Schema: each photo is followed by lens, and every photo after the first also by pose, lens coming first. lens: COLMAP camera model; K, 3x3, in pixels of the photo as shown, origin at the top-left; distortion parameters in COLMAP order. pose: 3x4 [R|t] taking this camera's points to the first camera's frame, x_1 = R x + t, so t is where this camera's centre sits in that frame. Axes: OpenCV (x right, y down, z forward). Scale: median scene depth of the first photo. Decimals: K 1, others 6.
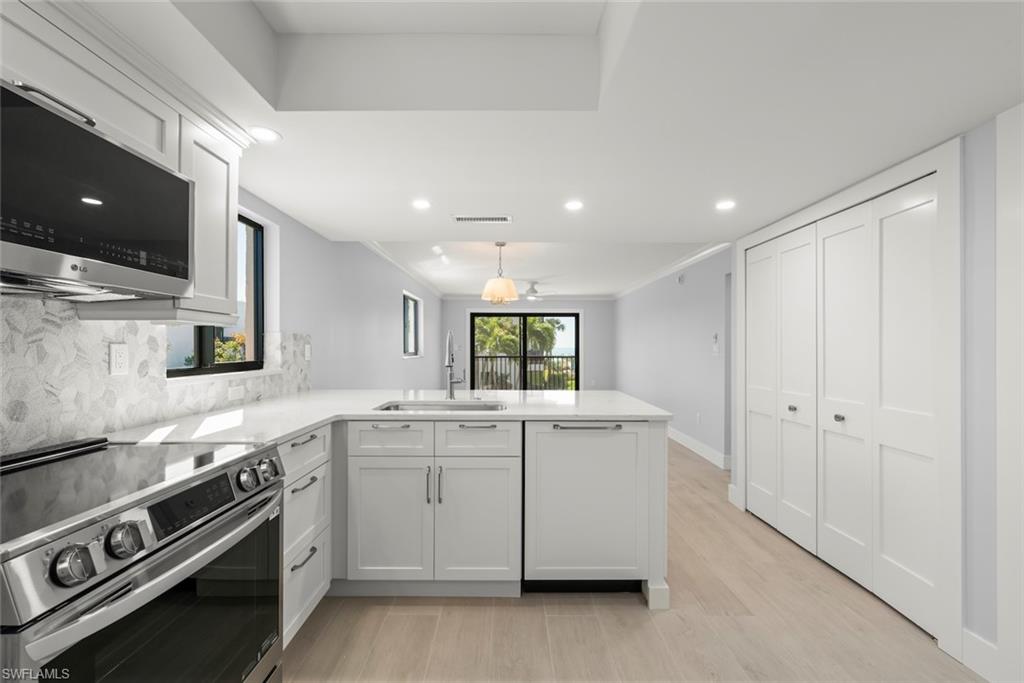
lens RADIAL K [[415.5, 0, 511.7], [0, 415.5, 346.4], [0, 0, 1]] dist [-0.001494, -0.000041]
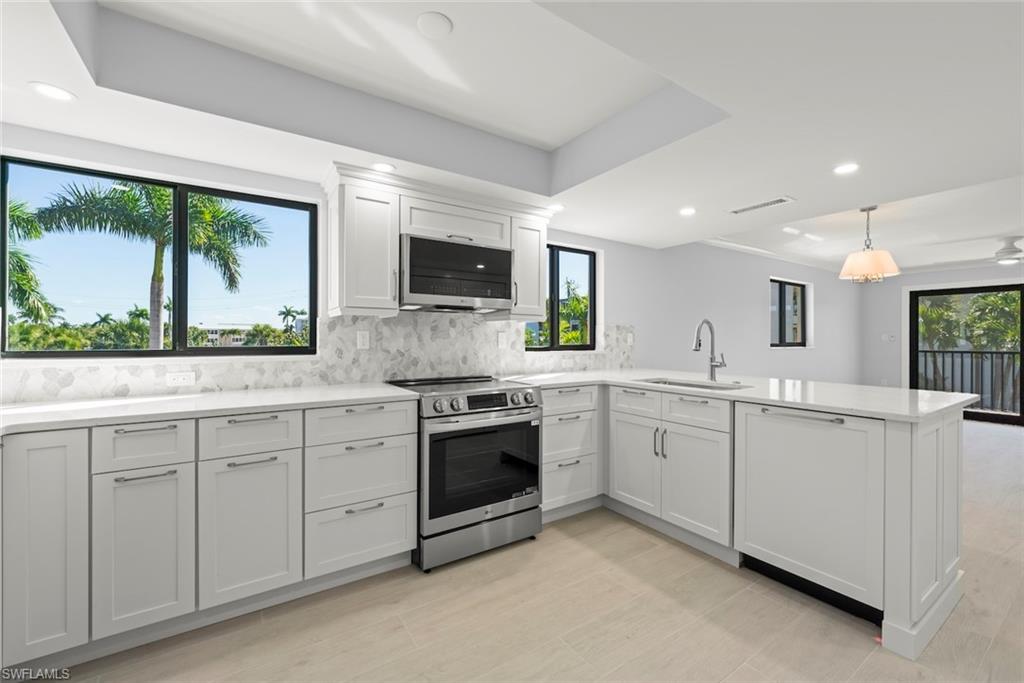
lens RADIAL K [[421.4, 0, 511.3], [0, 421.4, 339.4], [0, 0, 1]] dist [0.000358, 0.000410]
pose [[0.551634, 0.002325, -0.834083, 0.602895], [-0.000824, 0.999997, 0.002243, 0.017370], [0.834086, -0.000550, 0.551634, -0.079045]]
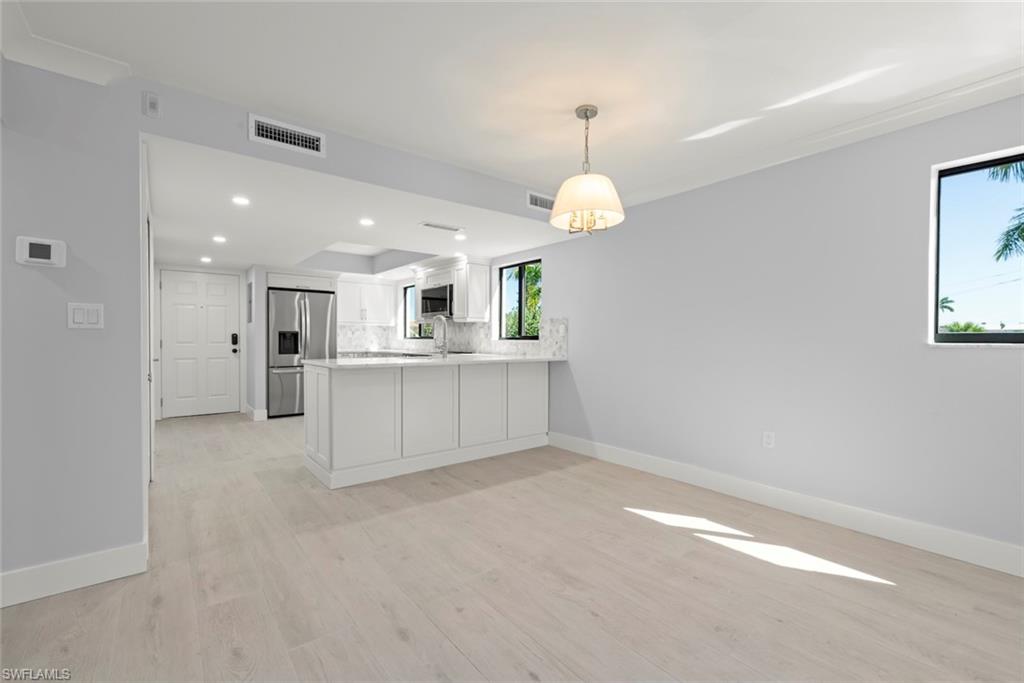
lens RADIAL K [[441.7, 0, 510.7], [0, 441.7, 346.4], [0, 0, 1]] dist [0.002295, 0.000048]
pose [[-0.788552, 0.005733, -0.614941, 0.829600], [-0.003030, 0.999908, 0.013207, 0.072385], [0.614960, 0.012278, -0.788463, 3.006098]]
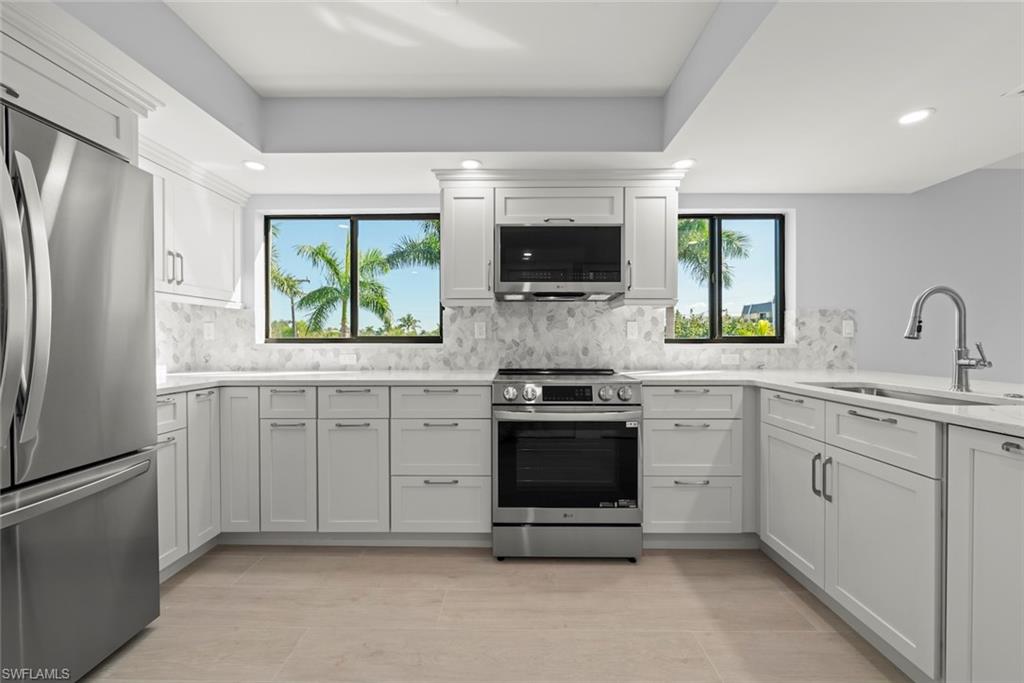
lens RADIAL K [[395.9, 0, 511.1], [0, 395.9, 343.0], [0, 0, 1]] dist [-0.000427, 0.000003]
pose [[-0.015142, 0.006608, -0.999864, 0.590764], [0.002733, 0.999975, 0.006567, 0.056013], [0.999882, -0.002633, -0.015160, 0.370260]]
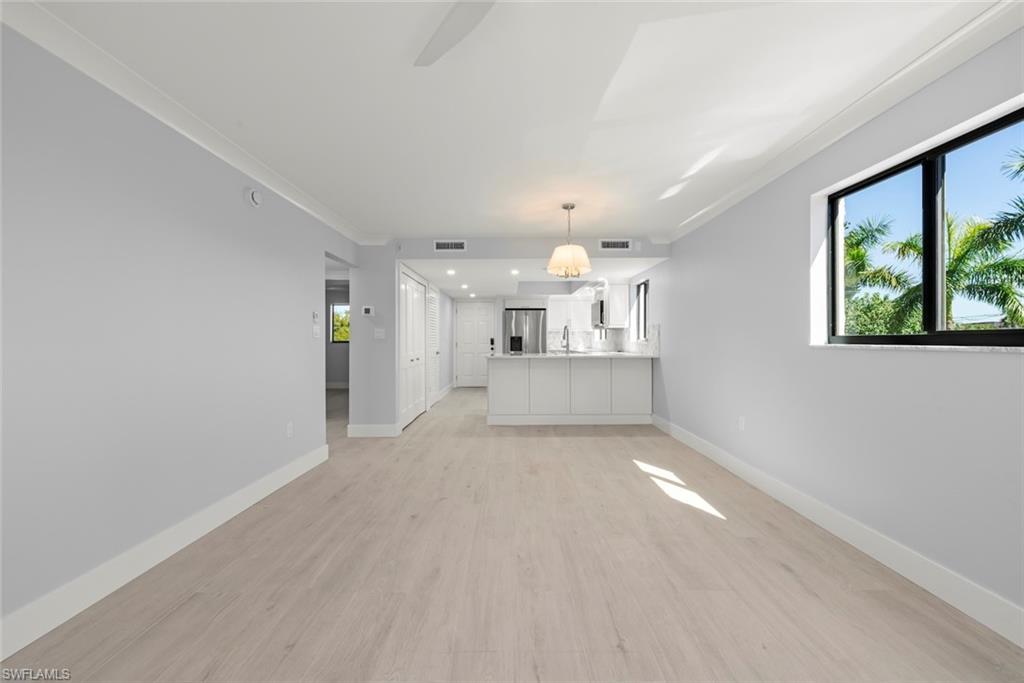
lens RADIAL K [[409.5, 0, 512.0], [0, 409.5, 341.5], [0, 0, 1]] dist [0.000205, 0.000093]
pose [[-0.999974, 0.001904, 0.006974, 0.182546], [0.001912, 0.999998, 0.001056, 0.064041], [-0.006972, 0.001070, -0.999975, 4.030180]]
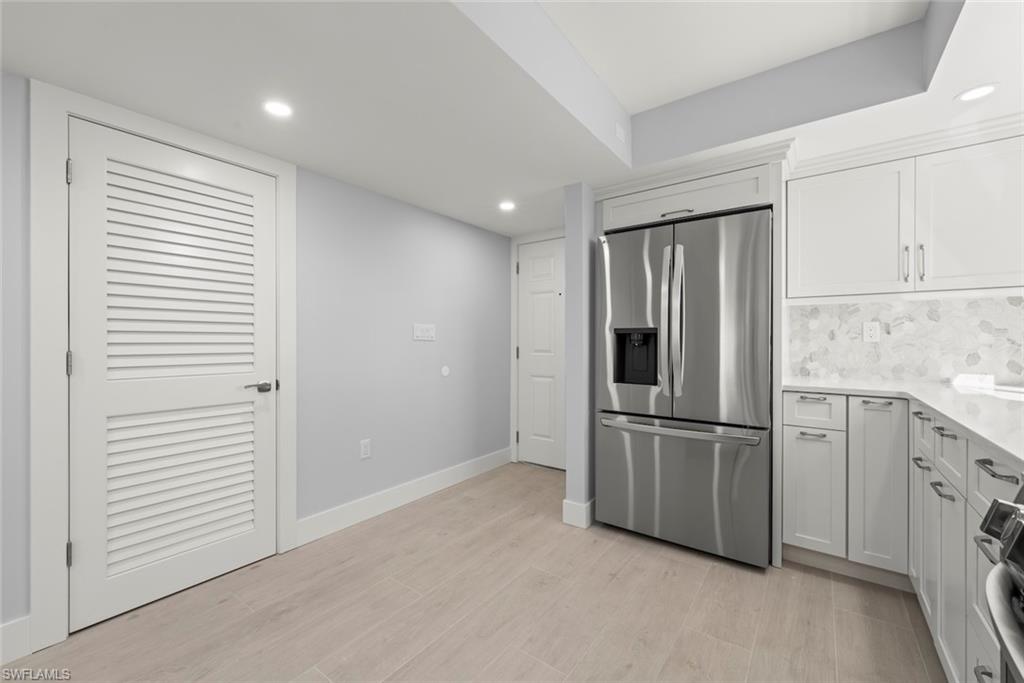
lens RADIAL K [[412.8, 0, 512.0], [0, 412.8, 341.5], [0, 0, 1]] dist [0.000587, 0.000079]
pose [[-0.798907, -0.001450, 0.601452, -0.253014], [-0.002479, 0.999997, -0.000882, 0.051842], [-0.601449, -0.002196, -0.798908, 0.817005]]
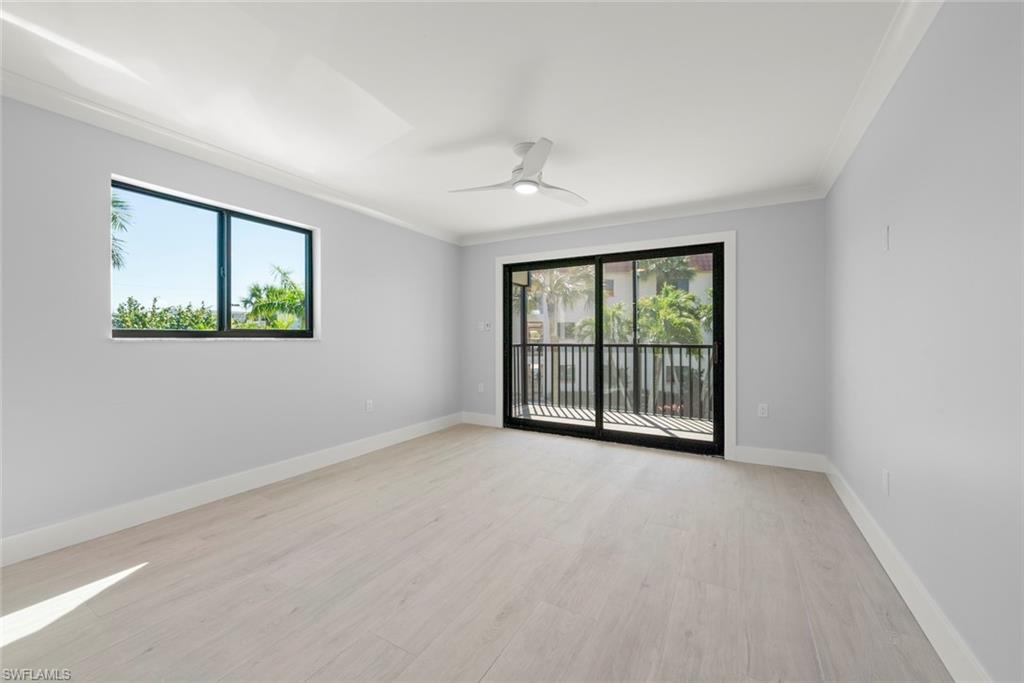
lens RADIAL K [[397.5, 0, 510.7], [0, 397.5, 337.0], [0, 0, 1]] dist [-0.001268, -0.000021]
pose [[0.865060, -0.000438, -0.501668, 0.779634], [-0.000102, 0.999999, -0.001050, 0.073235], [0.501669, 0.000960, 0.865059, 2.374412]]
